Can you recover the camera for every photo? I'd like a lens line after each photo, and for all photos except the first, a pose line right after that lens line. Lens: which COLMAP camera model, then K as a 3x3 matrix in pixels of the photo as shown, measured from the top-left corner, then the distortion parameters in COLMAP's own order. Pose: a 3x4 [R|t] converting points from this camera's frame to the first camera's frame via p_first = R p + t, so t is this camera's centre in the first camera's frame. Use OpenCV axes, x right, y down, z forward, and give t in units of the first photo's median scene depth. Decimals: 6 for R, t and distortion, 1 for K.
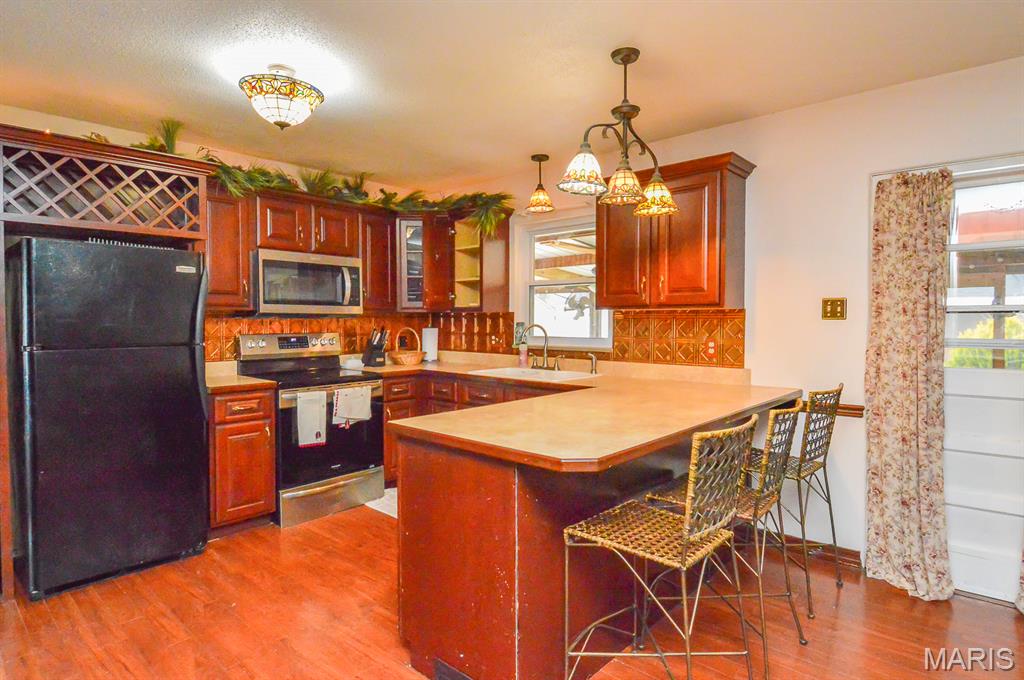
lens RADIAL K [[558.5, 0, 511.8], [0, 558.5, 335.1], [0, 0, 1]] dist [-0.003344, -0.001232]
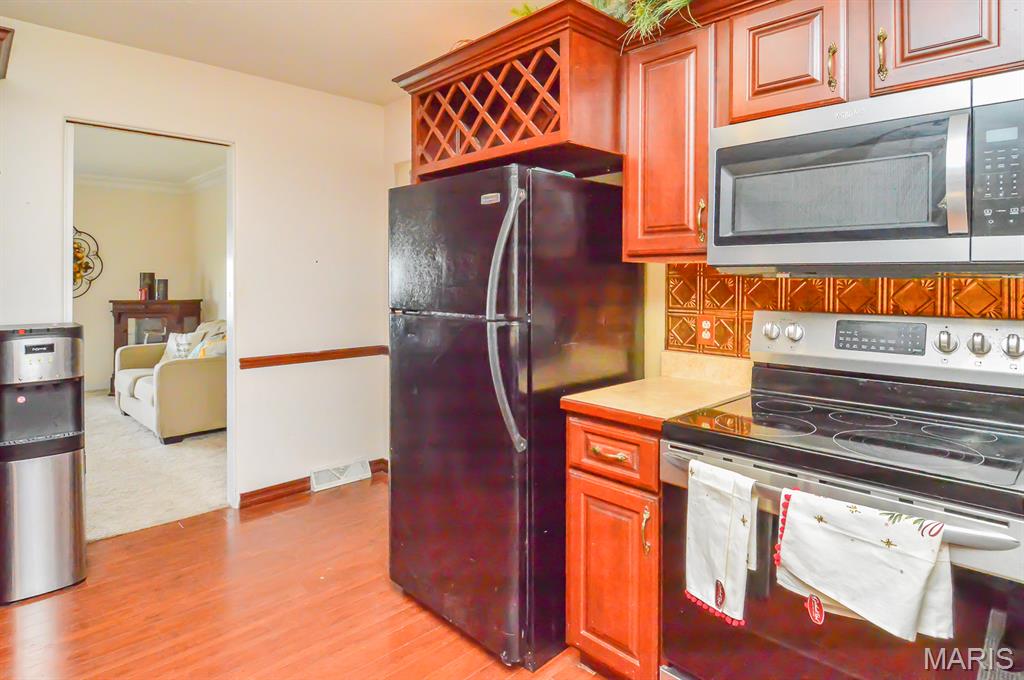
lens RADIAL K [[567.1, 0, 512.9], [0, 567.1, 296.0], [0, 0, 1]] dist [-0.003665, -0.000492]
pose [[-0.051934, 0.023339, -0.998378, 0.036600], [-0.028613, 0.999282, 0.024849, -0.022729], [0.998241, 0.029857, -0.051228, 0.910042]]
